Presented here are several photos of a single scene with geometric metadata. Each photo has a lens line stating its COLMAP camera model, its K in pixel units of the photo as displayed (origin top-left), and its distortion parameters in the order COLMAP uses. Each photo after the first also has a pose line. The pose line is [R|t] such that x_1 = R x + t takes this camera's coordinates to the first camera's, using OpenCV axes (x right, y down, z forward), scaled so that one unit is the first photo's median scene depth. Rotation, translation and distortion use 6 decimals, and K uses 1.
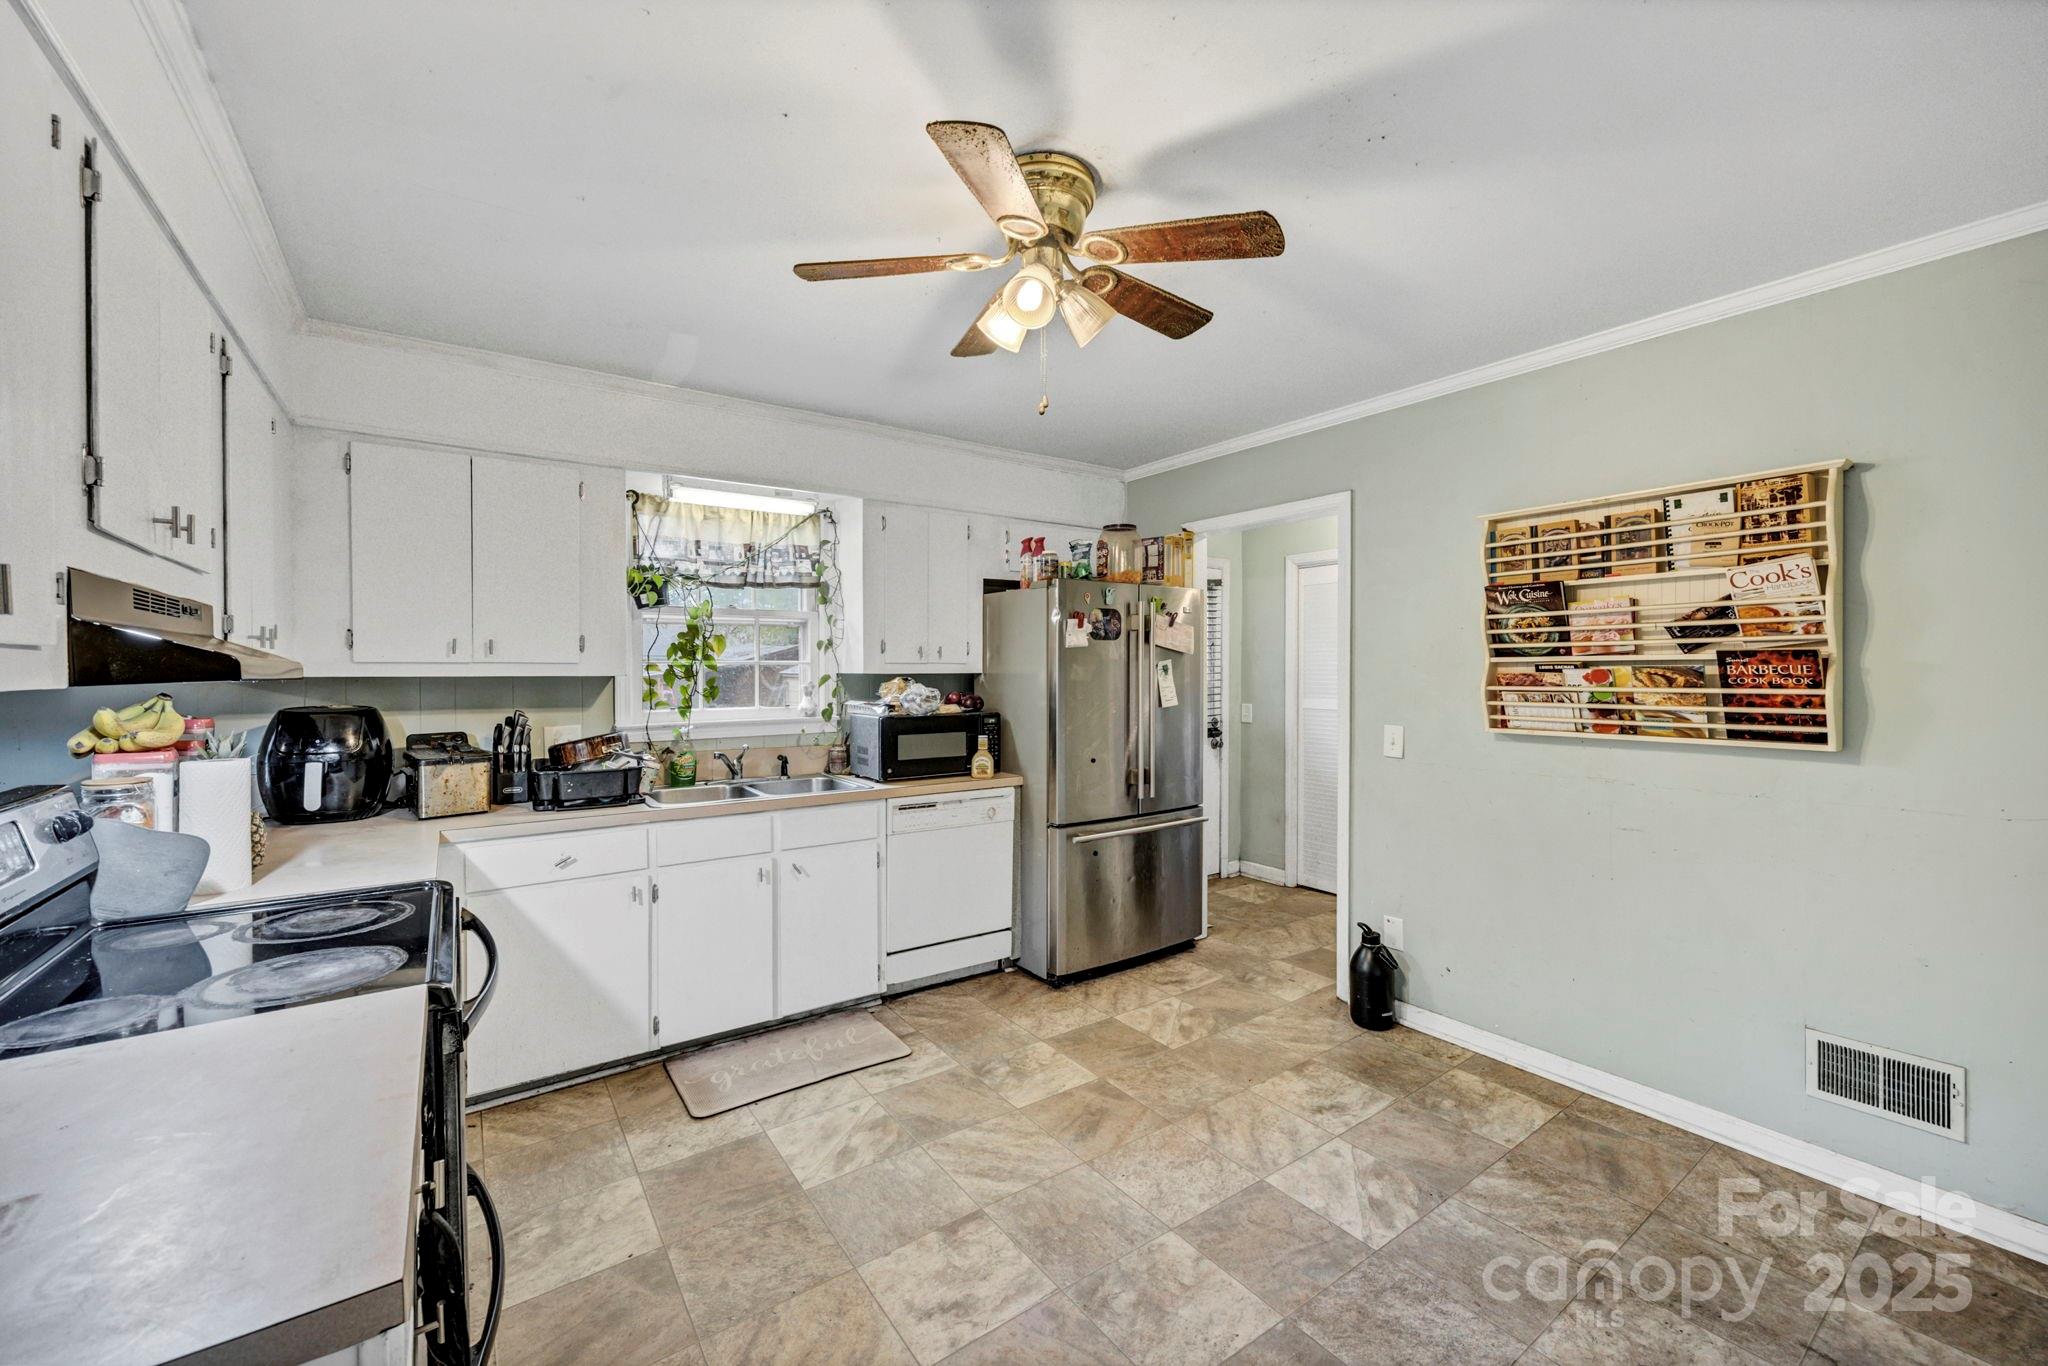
lens RADIAL K [[802.9, 0, 1027.4], [0, 802.9, 681.1], [0, 0, 1]] dist [-0.003176, 0.000000]
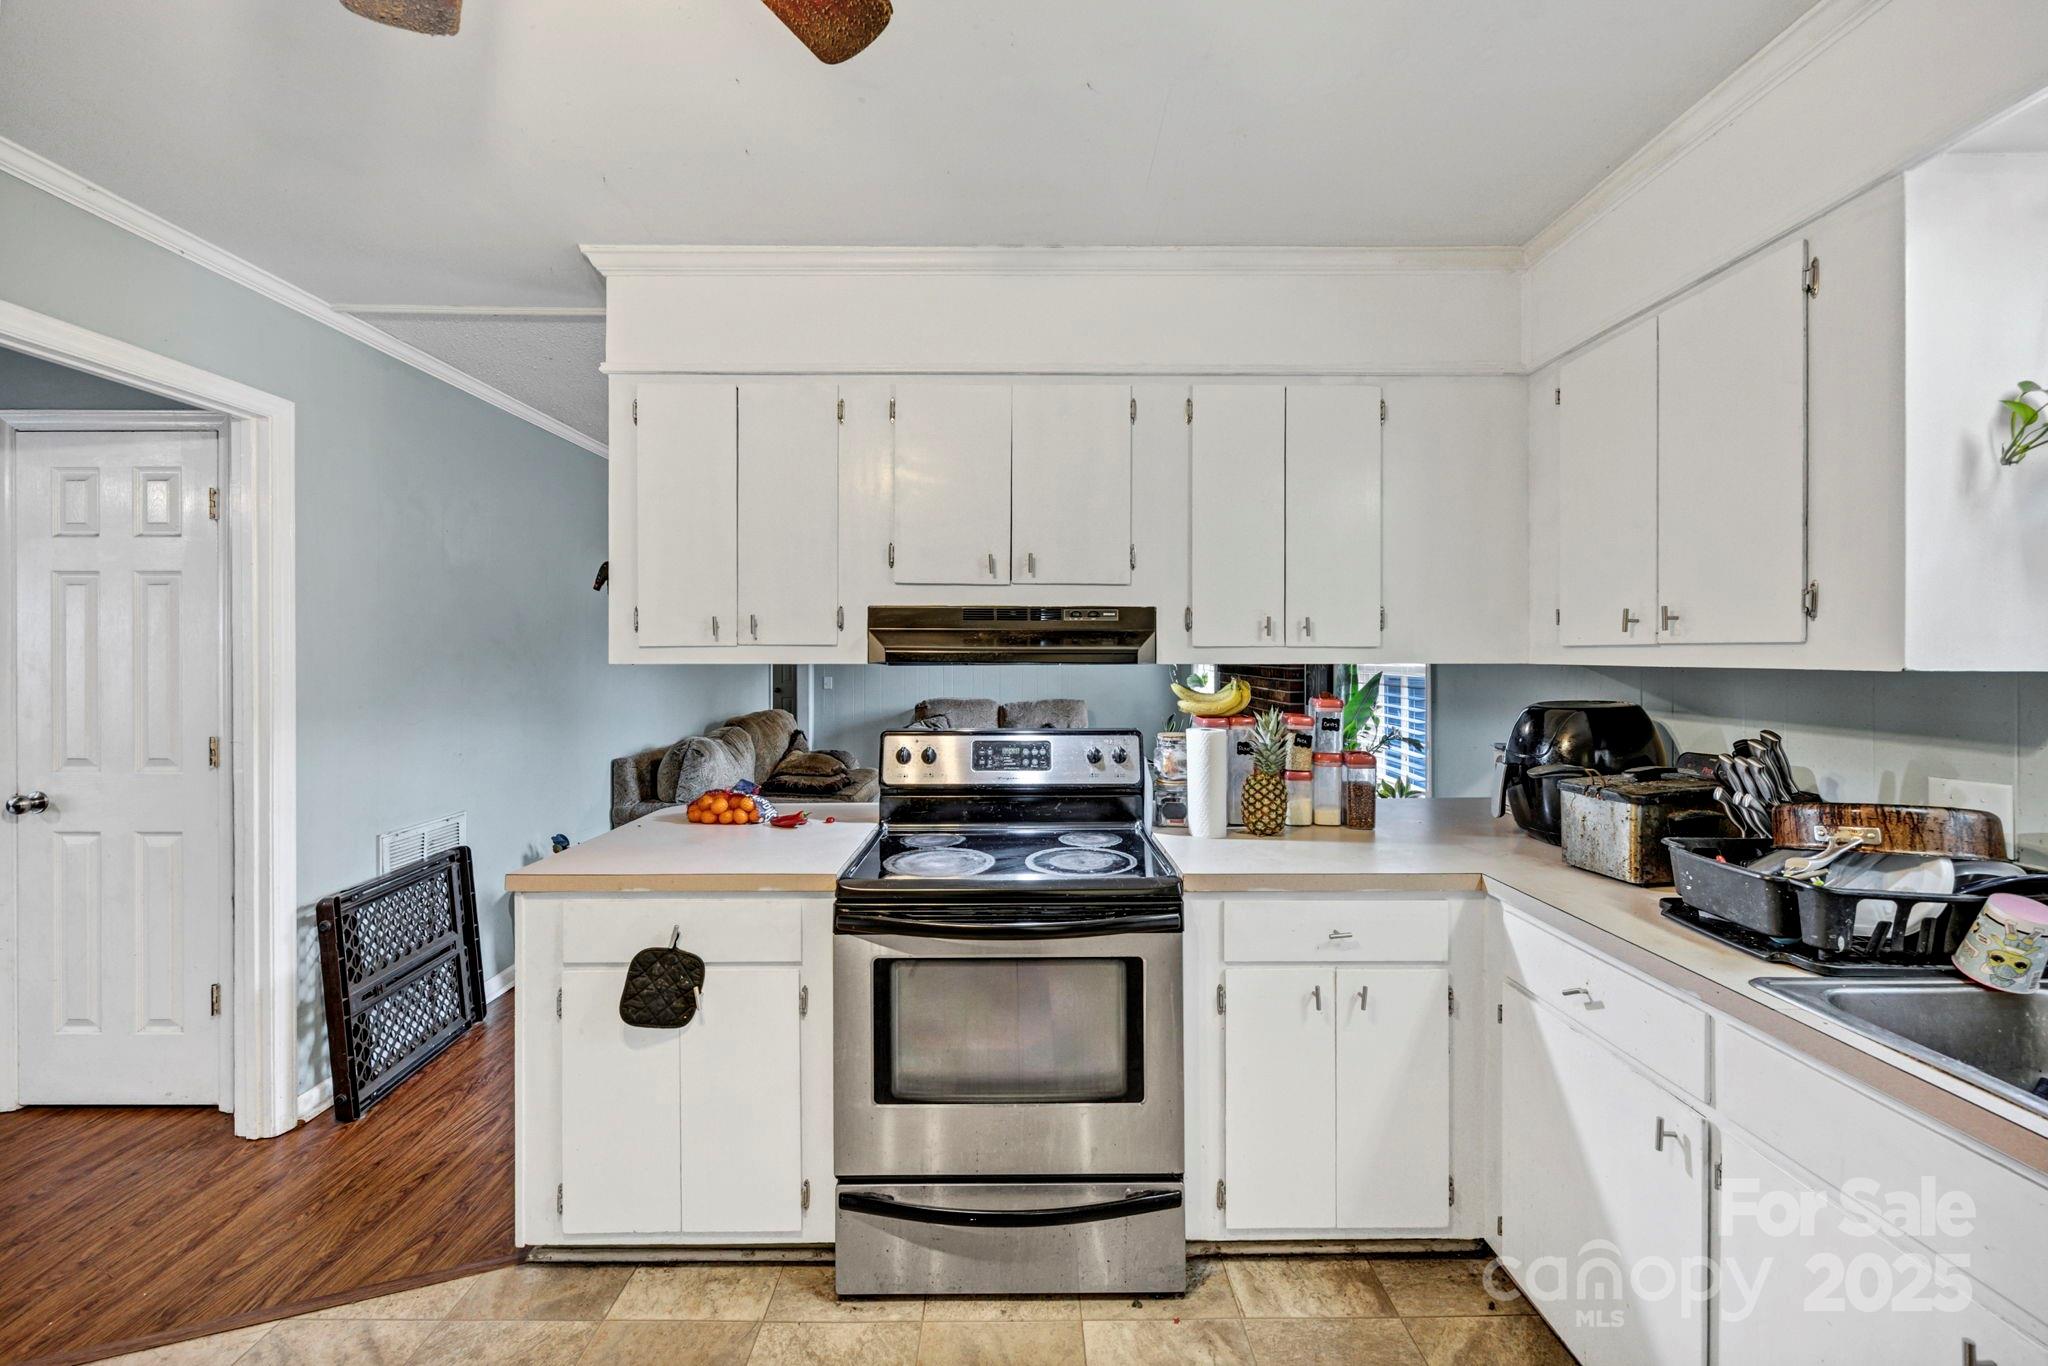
lens RADIAL K [[802.9, 0, 1019.4], [0, 802.9, 654.3], [0, 0, 1]] dist [-0.003176, 0.000000]
pose [[-0.572972, 0.000225, -0.819575, 0.102882], [-0.008636, 0.999943, 0.006312, -0.014398], [0.819529, 0.010695, -0.572937, 0.914055]]
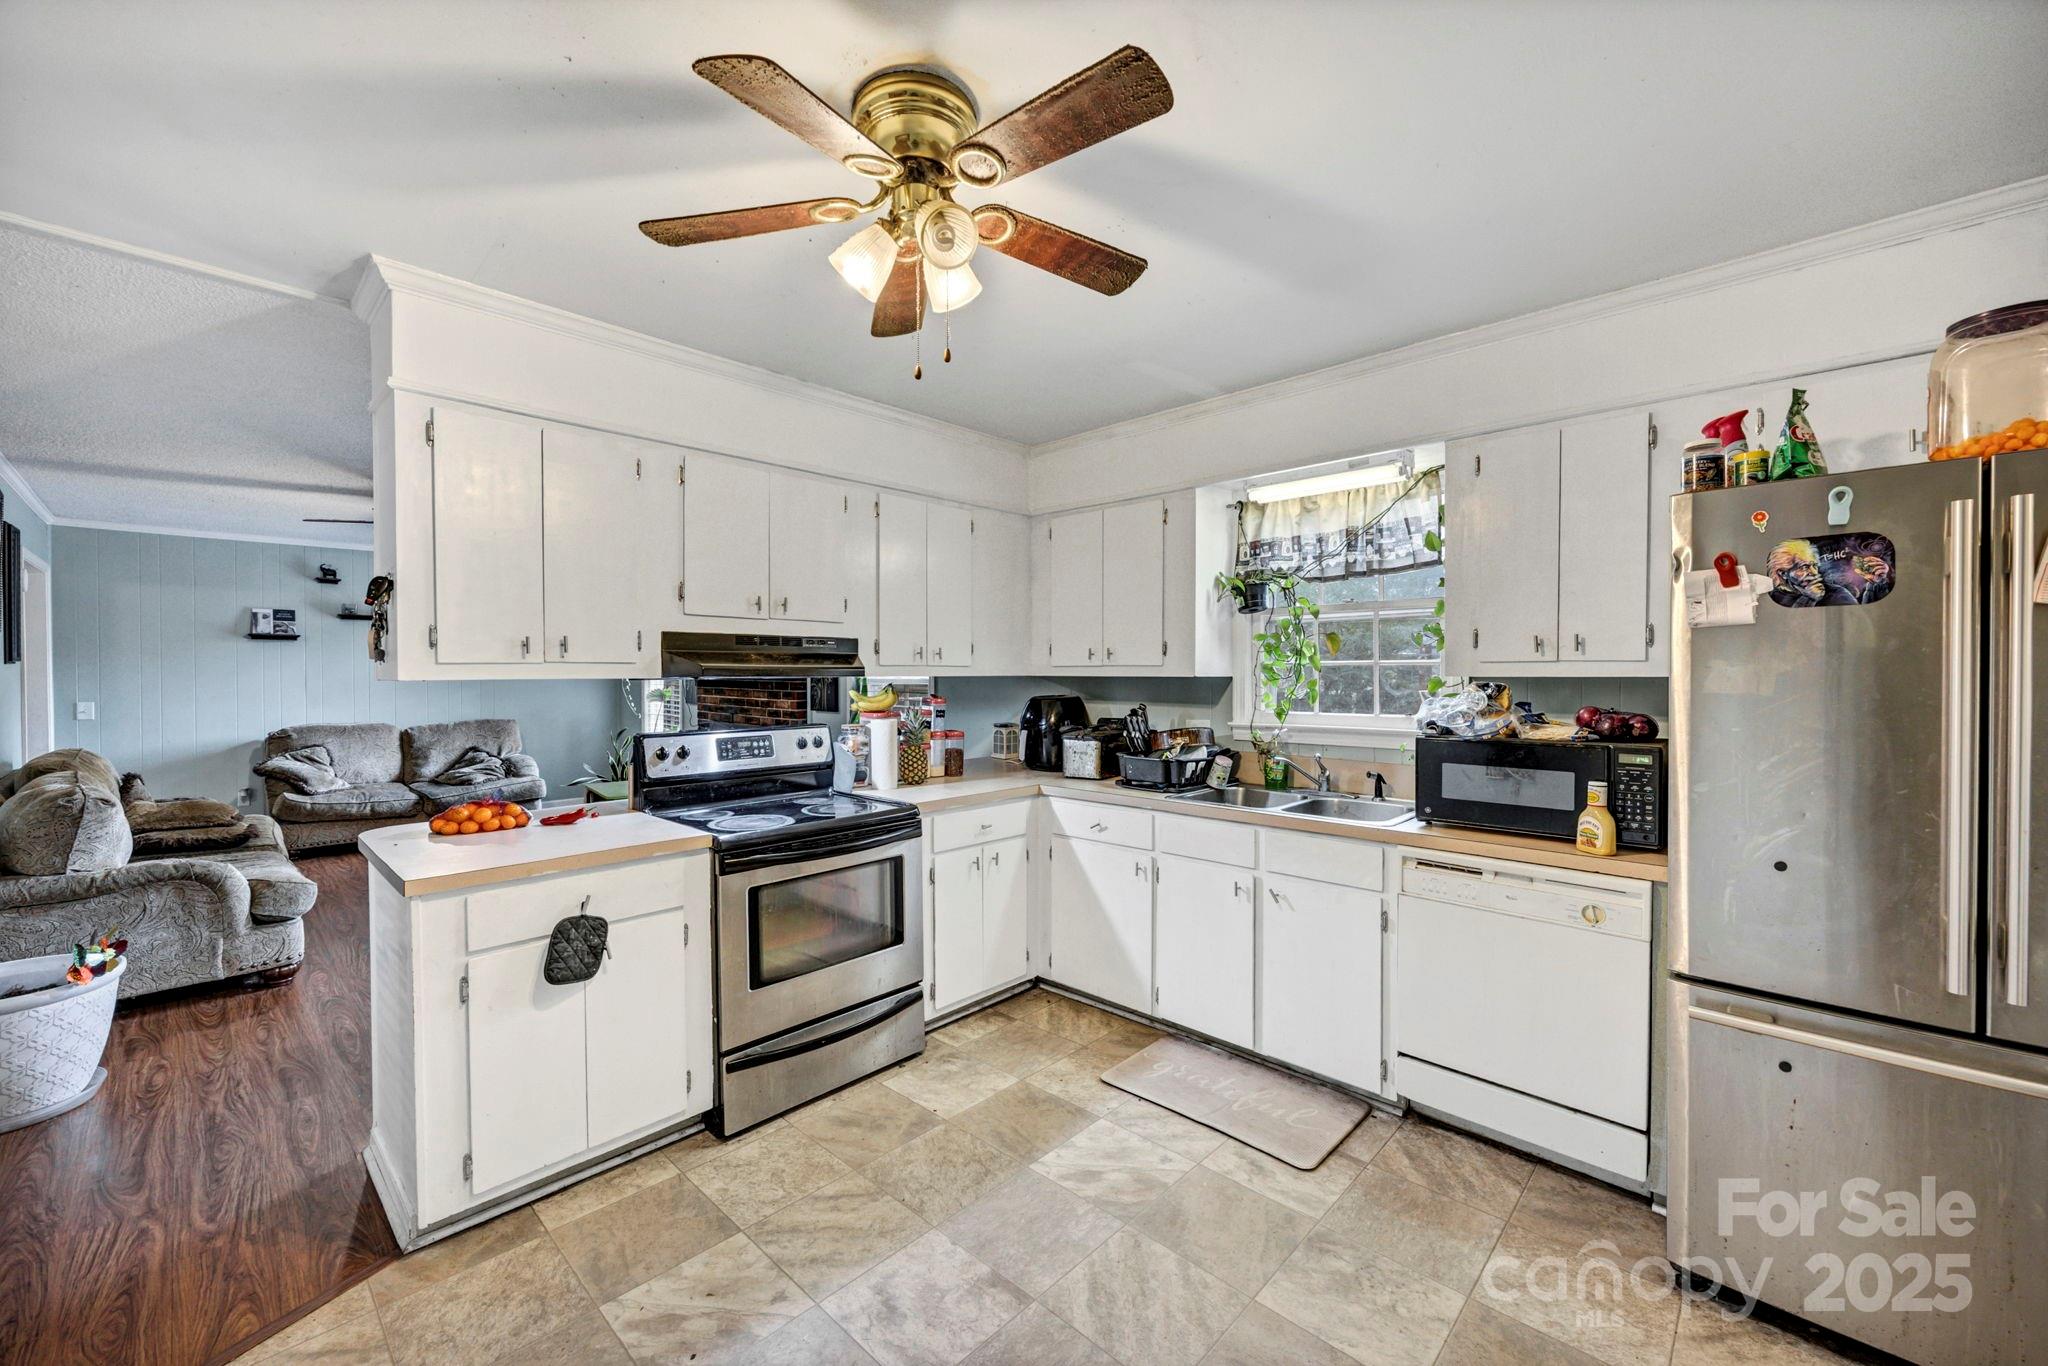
lens RADIAL K [[802.9, 0, 1019.0], [0, 802.9, 678.8], [0, 0, 1]] dist [-0.003176, 0.000000]
pose [[0.187293, 0.011348, -0.982238, 0.563939], [-0.010934, 0.999895, 0.009467, -0.012083], [0.982243, 0.008966, 0.187398, 0.591596]]
